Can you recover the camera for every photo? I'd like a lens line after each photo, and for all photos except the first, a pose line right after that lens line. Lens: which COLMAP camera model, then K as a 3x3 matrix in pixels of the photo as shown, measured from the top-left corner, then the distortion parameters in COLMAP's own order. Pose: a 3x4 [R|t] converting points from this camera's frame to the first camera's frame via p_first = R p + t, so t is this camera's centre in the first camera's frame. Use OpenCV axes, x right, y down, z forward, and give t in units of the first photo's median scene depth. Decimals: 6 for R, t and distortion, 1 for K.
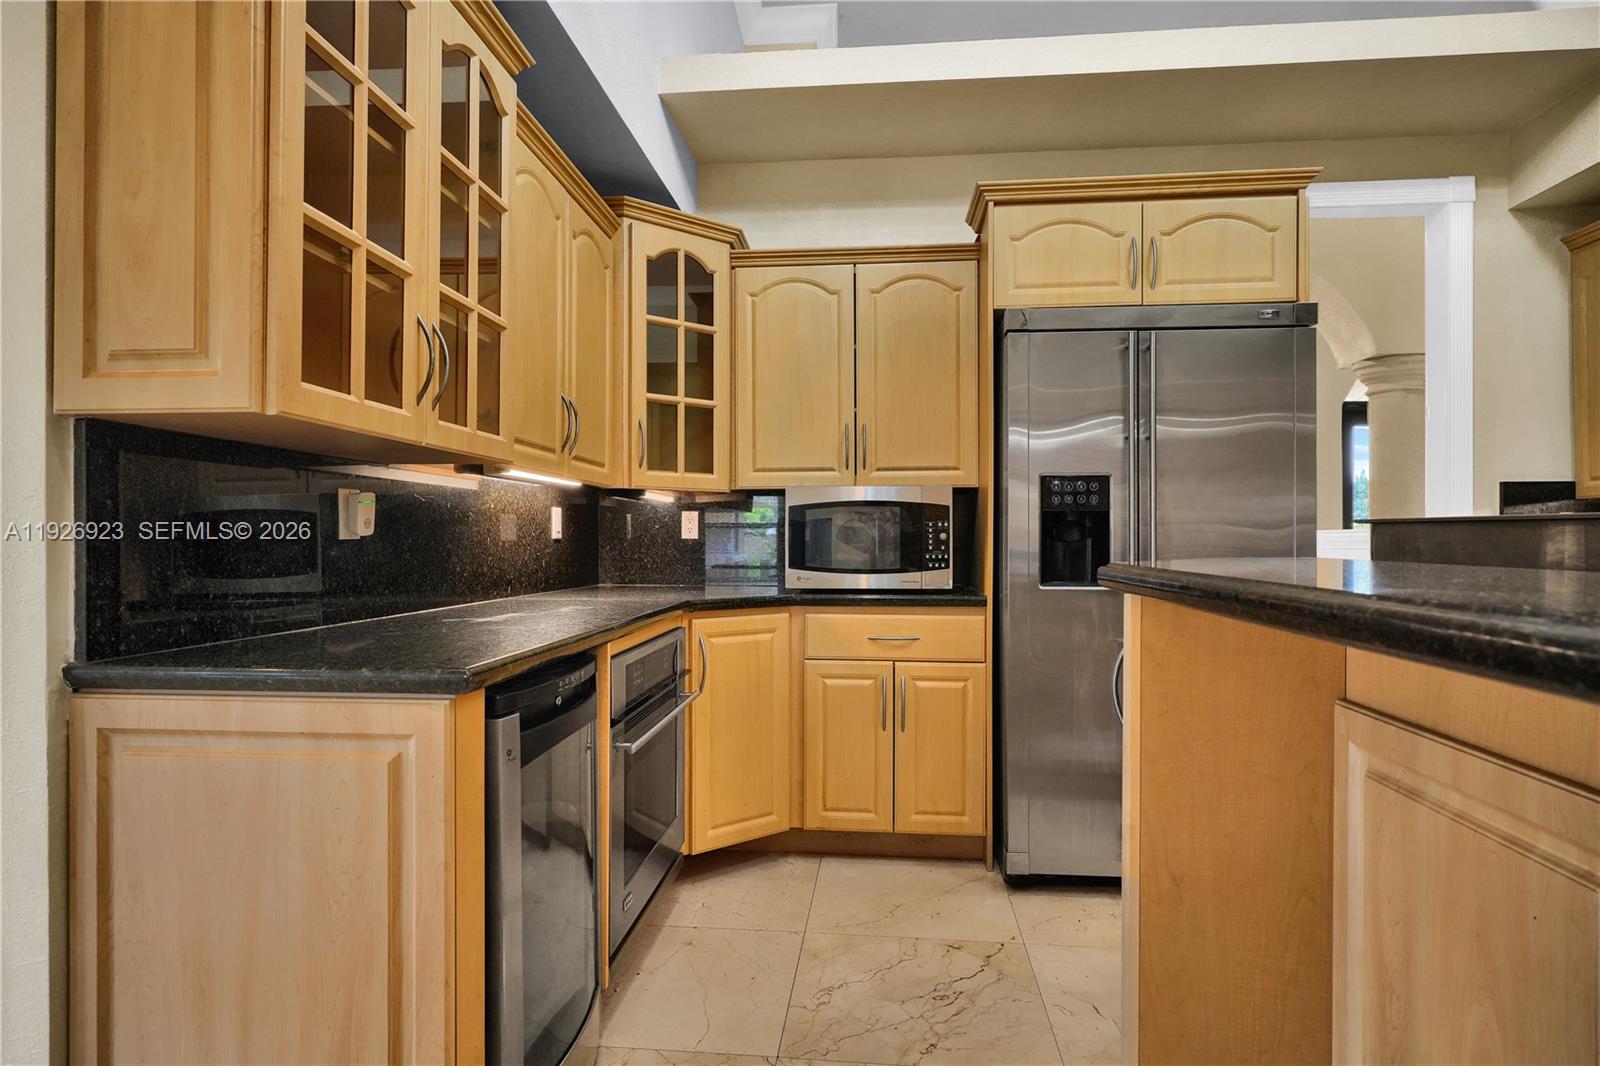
lens RADIAL K [[878.2, 0, 783.9], [0, 878.2, 534.3], [0, 0, 1]] dist [-0.004814, 0.003028]
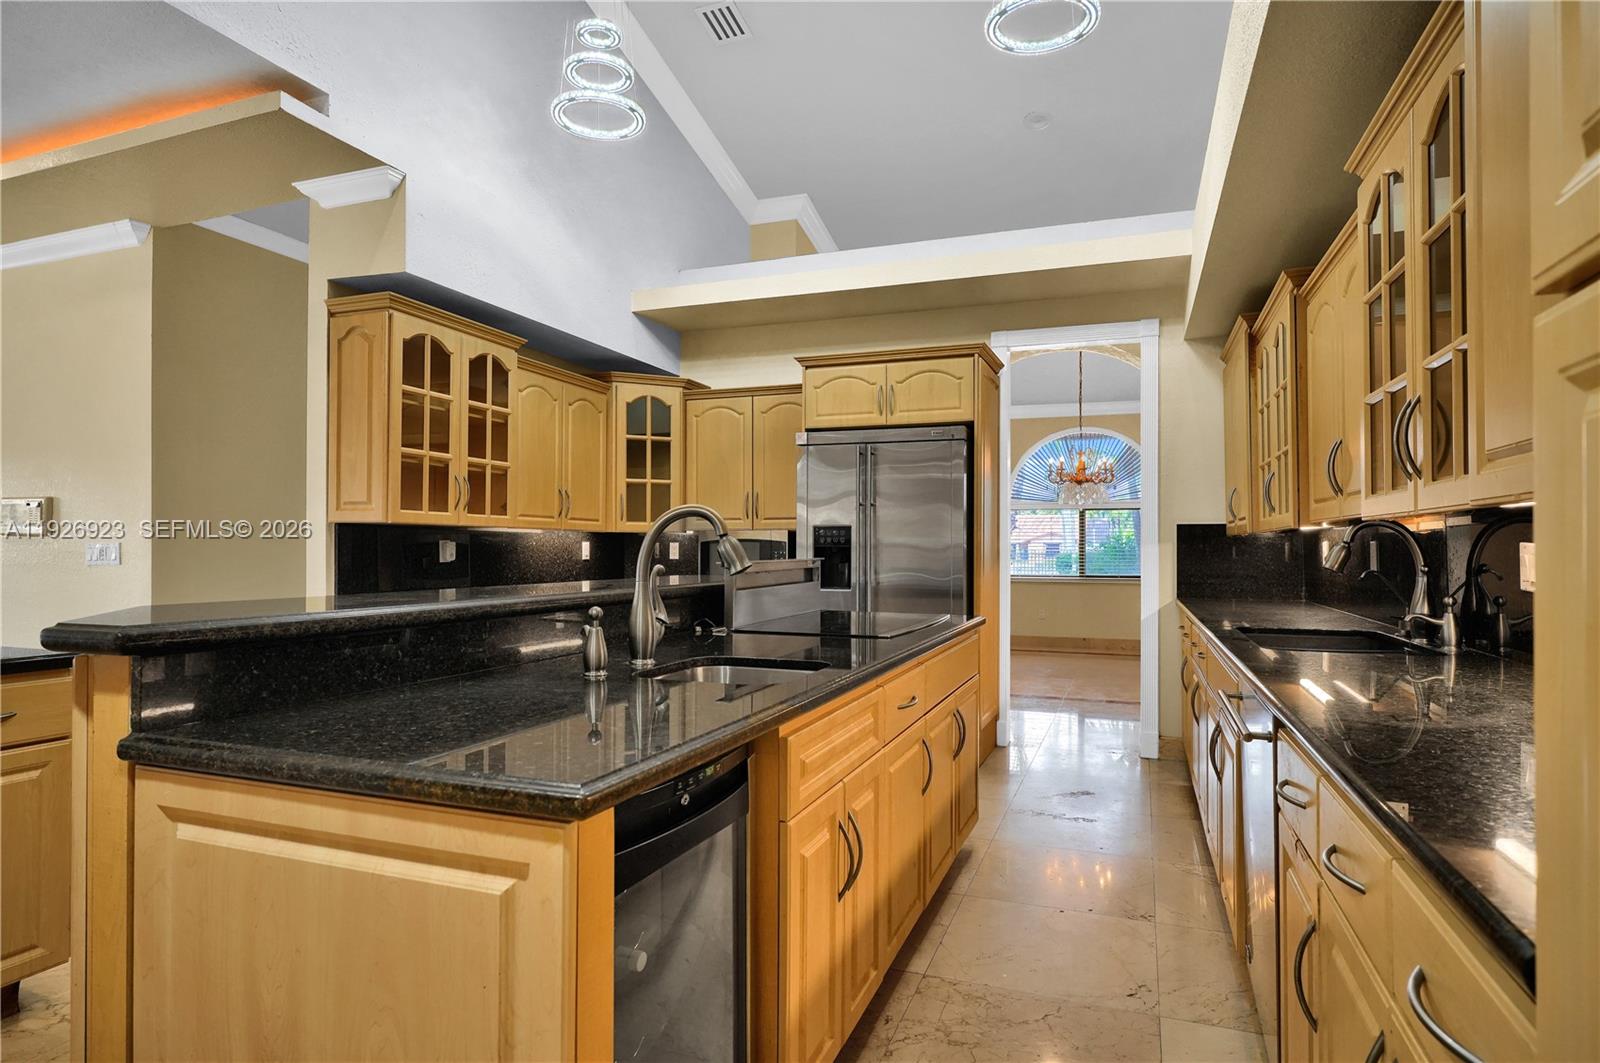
lens RADIAL K [[878.2, 0, 805.2], [0, 878.2, 531.7], [0, 0, 1]] dist [-0.004814, 0.003028]
pose [[0.970094, -0.001489, -0.242727, 0.636501], [-0.002045, 0.999896, -0.014308, -0.027800], [0.242723, 0.014377, 0.969989, -0.651787]]
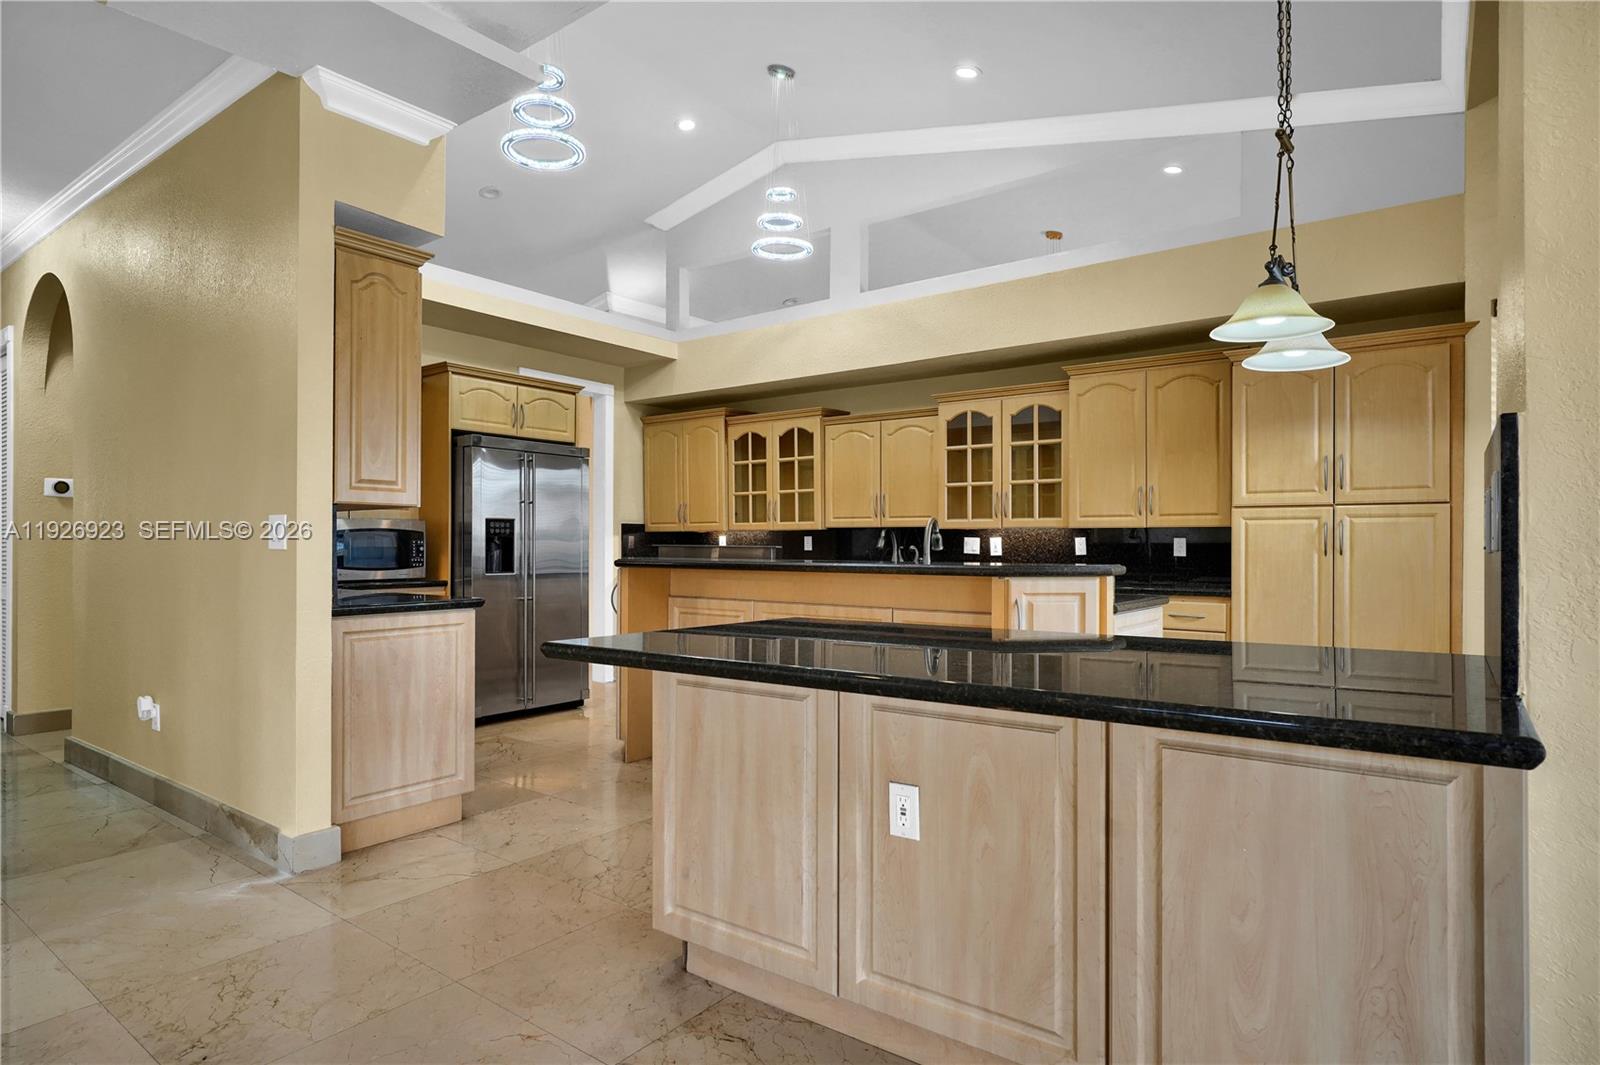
lens RADIAL K [[878.2, 0, 800.0], [0, 878.2, 539.0], [0, 0, 1]] dist [-0.004814, 0.003028]
pose [[0.508620, 0.005709, 0.860972, -0.971498], [0.000463, 0.999976, -0.006904, -0.005209], [-0.860991, 0.003910, 0.508605, -0.583076]]
